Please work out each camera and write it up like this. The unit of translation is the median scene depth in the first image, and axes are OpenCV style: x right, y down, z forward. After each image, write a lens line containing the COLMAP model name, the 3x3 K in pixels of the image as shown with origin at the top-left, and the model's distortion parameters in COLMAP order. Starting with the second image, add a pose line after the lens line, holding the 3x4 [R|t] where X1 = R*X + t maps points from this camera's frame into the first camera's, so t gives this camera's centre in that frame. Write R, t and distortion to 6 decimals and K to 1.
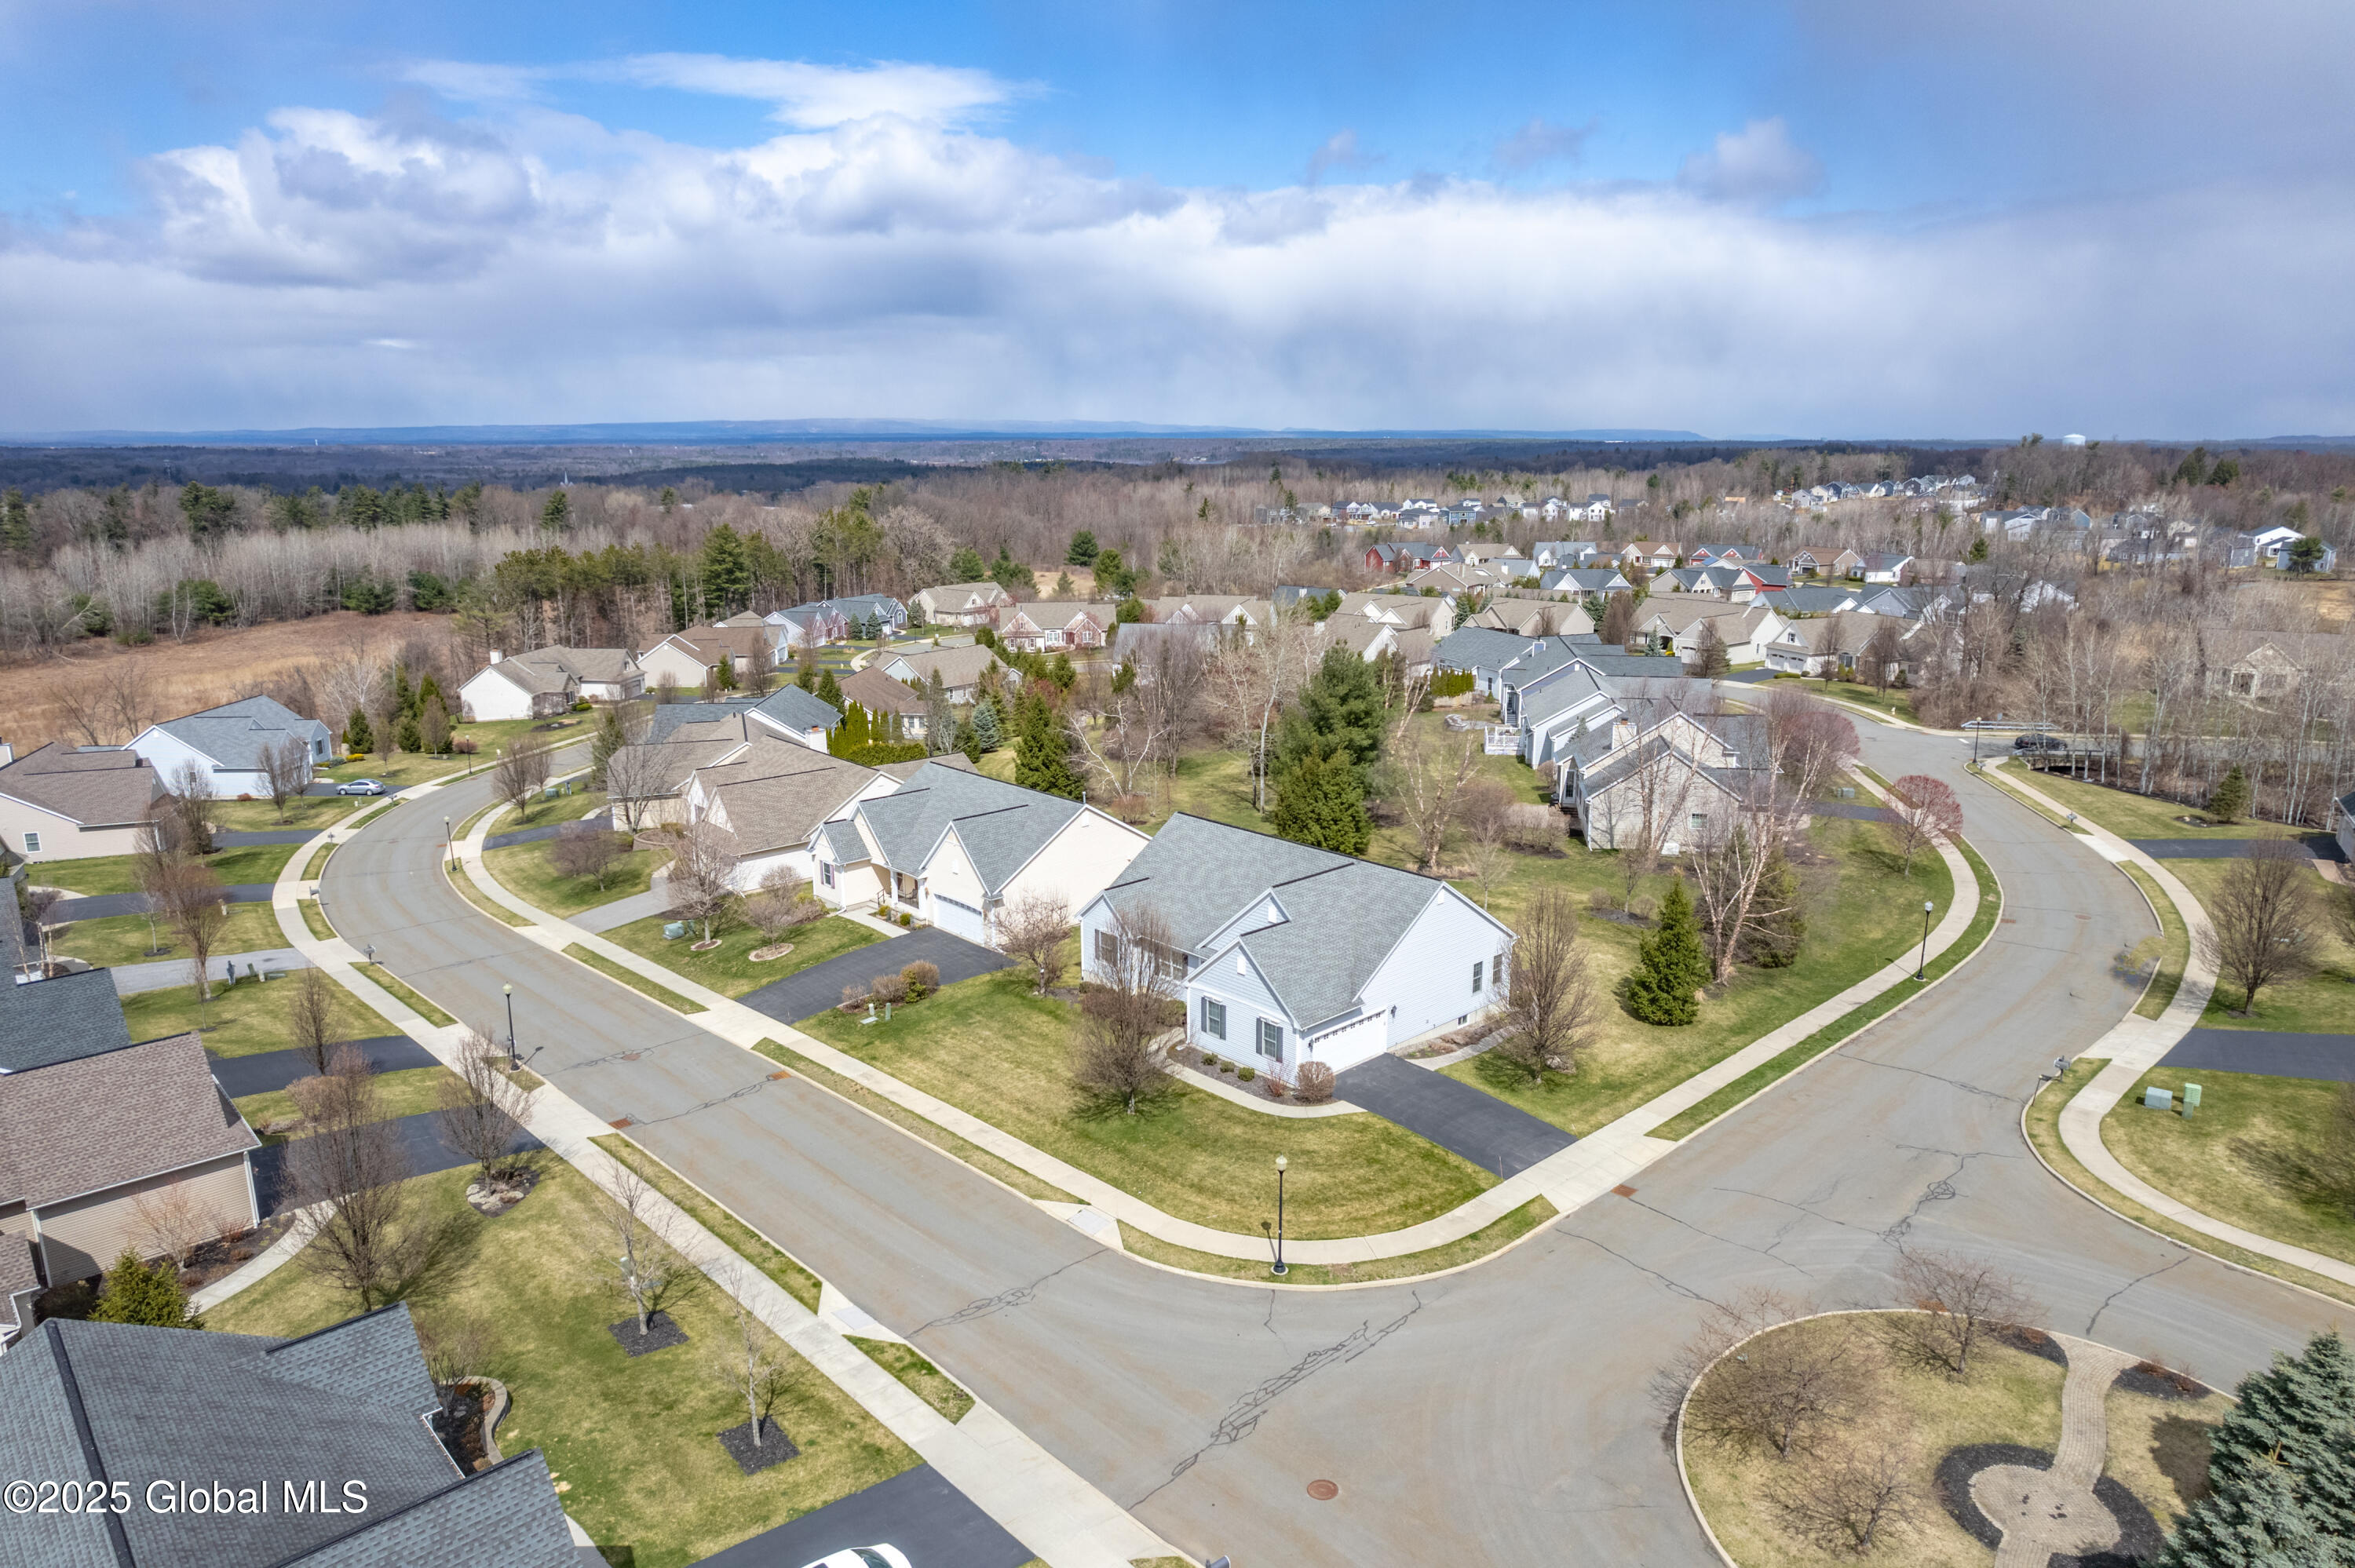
lens RADIAL K [[1526.2, 0, 1177.5], [0, 1526.2, 784.0], [0, 0, 1]] dist [-0.002645, -0.000283]
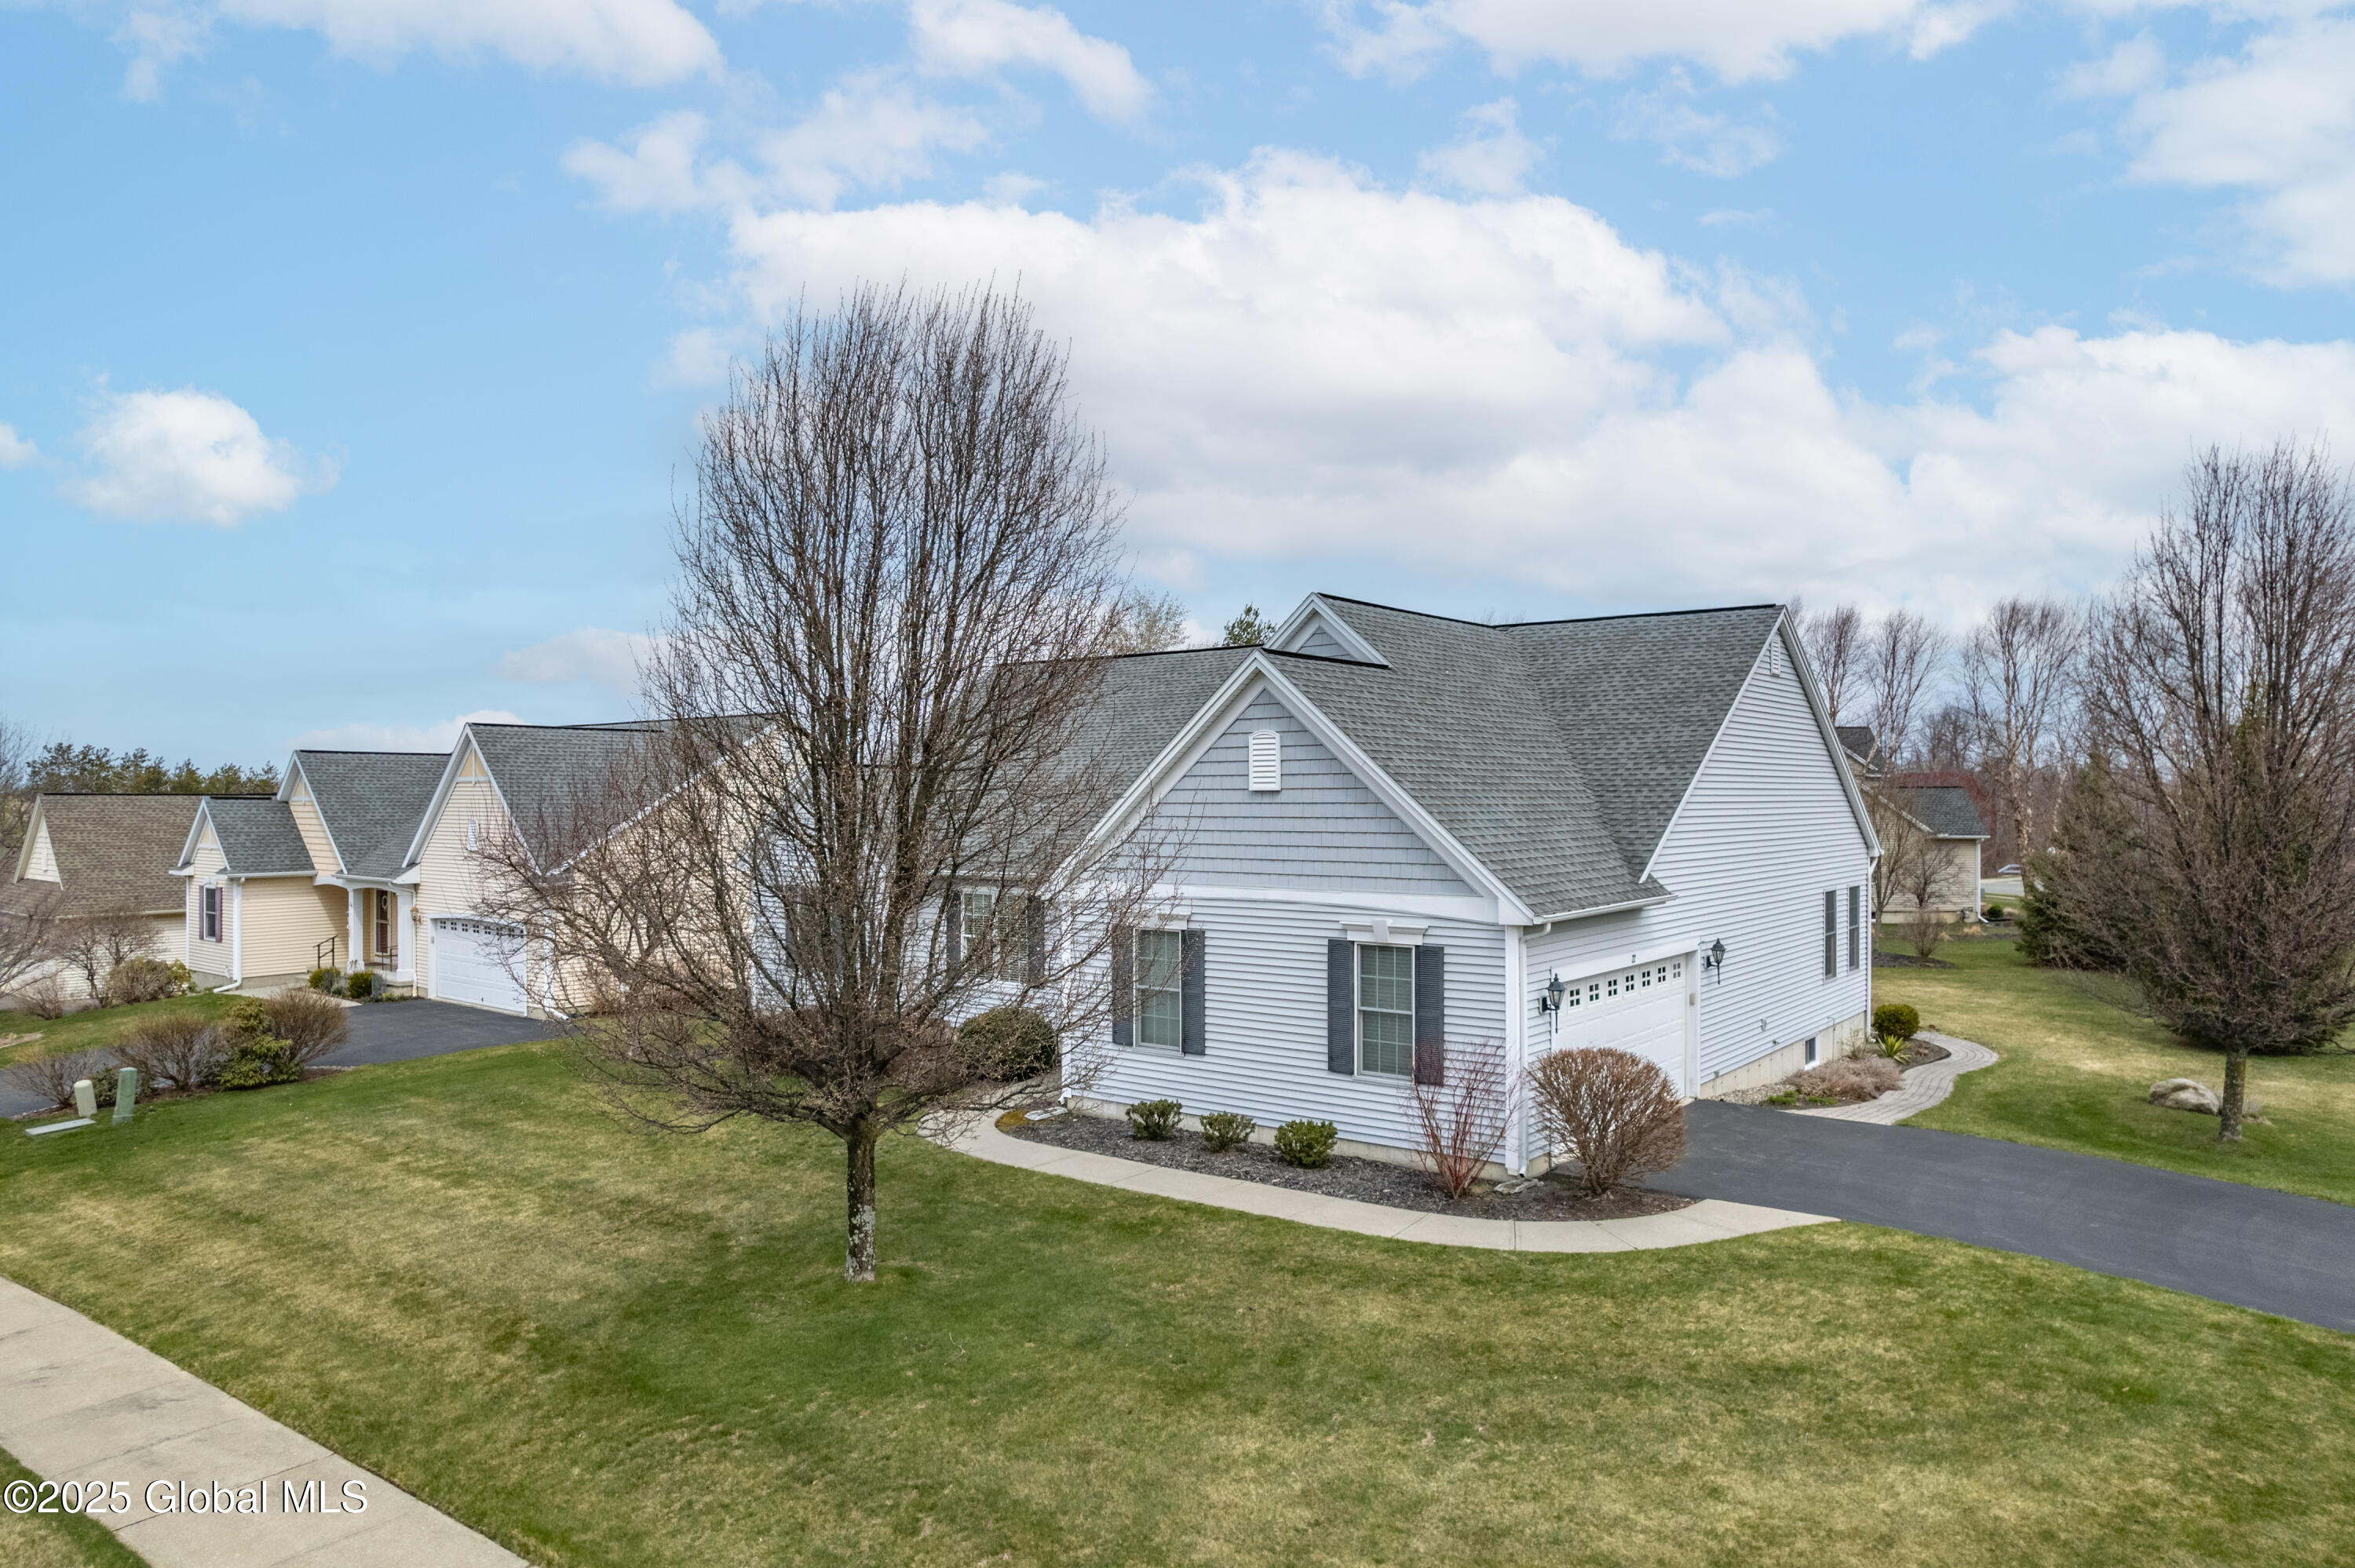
lens RADIAL K [[1526.2, 0, 1177.5], [0, 1526.2, 784.0], [0, 0, 1]] dist [-0.002645, -0.000283]
pose [[0.989377, 0.003965, 0.145316, -0.017034], [0.029634, 0.973136, -0.228315, 0.192393], [-0.142318, 0.230196, 0.962681, 0.741160]]
